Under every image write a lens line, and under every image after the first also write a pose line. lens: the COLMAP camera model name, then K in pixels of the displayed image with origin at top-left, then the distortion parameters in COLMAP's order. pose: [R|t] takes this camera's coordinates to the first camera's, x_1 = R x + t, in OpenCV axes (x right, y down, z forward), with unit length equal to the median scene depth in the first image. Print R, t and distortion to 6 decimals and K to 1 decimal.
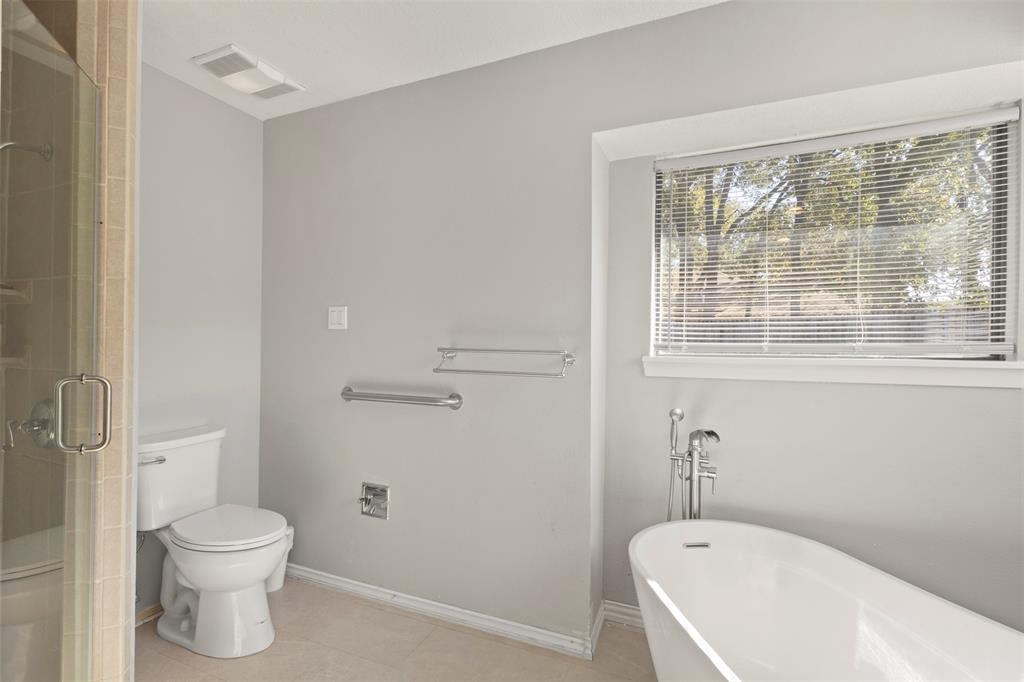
lens RADIAL K [[479.3, 0, 512.0], [0, 479.3, 341.0], [0, 0, 1]] dist [-0.000692, -0.000232]
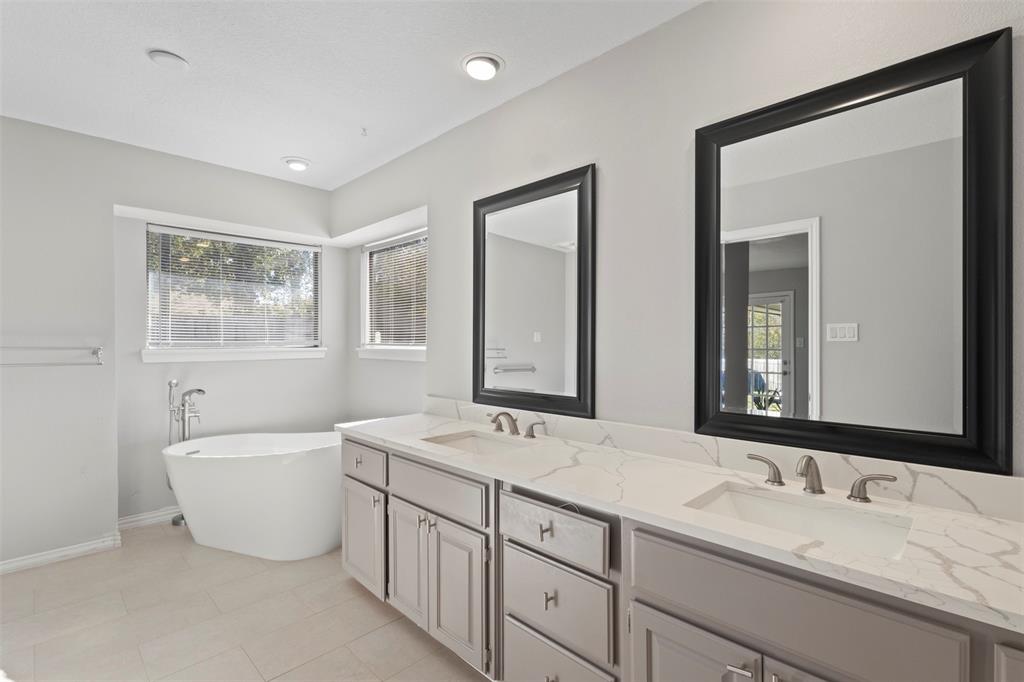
lens RADIAL K [[474.5, 0, 514.1], [0, 474.5, 352.6], [0, 0, 1]] dist [0.002382, 0.000279]
pose [[0.364568, -0.030542, 0.930676, -0.782218], [0.000163, 0.999464, 0.032736, -0.010689], [-0.931177, -0.011782, 0.364377, -0.738974]]
